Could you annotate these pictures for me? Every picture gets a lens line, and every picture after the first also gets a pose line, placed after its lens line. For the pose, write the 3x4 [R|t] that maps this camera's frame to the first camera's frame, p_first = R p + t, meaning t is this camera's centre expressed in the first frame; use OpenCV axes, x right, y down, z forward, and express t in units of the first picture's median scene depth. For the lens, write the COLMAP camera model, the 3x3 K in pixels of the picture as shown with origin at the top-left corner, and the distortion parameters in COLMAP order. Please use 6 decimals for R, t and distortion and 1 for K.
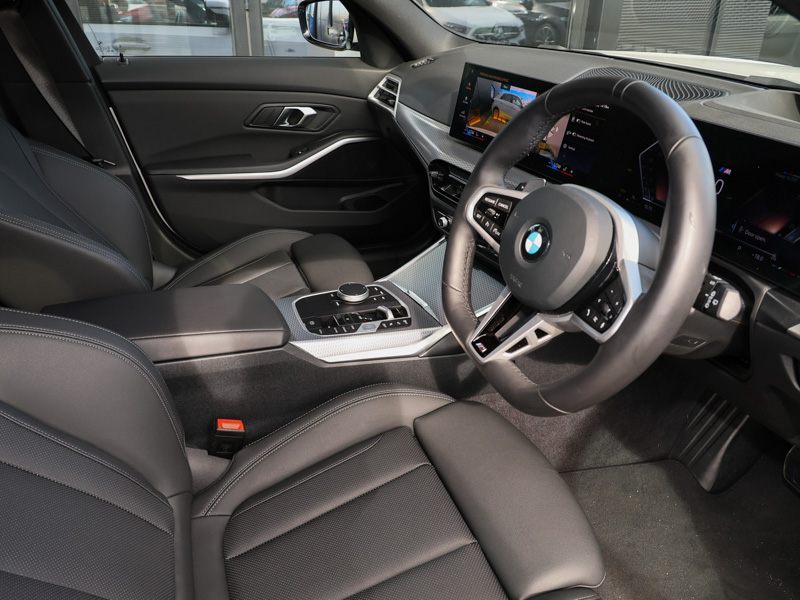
lens RADIAL K [[568.7, 0, 400.0], [0, 568.7, 279.2], [0, 0, 1]] dist [-0.005082, -0.000666]
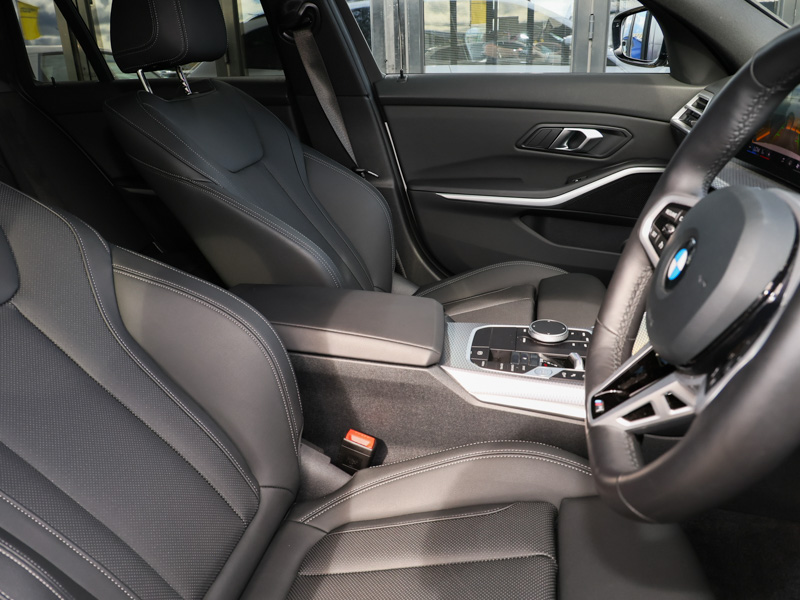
lens RADIAL K [[620.9, 0, 400.0], [0, 620.9, 286.8], [0, 0, 1]] dist [-0.004434, -0.000891]
pose [[0.845947, 0.143824, -0.513506, 0.144543], [-0.183758, 0.982586, -0.027515, 0.018560], [0.500607, 0.117637, 0.857645, 0.087403]]
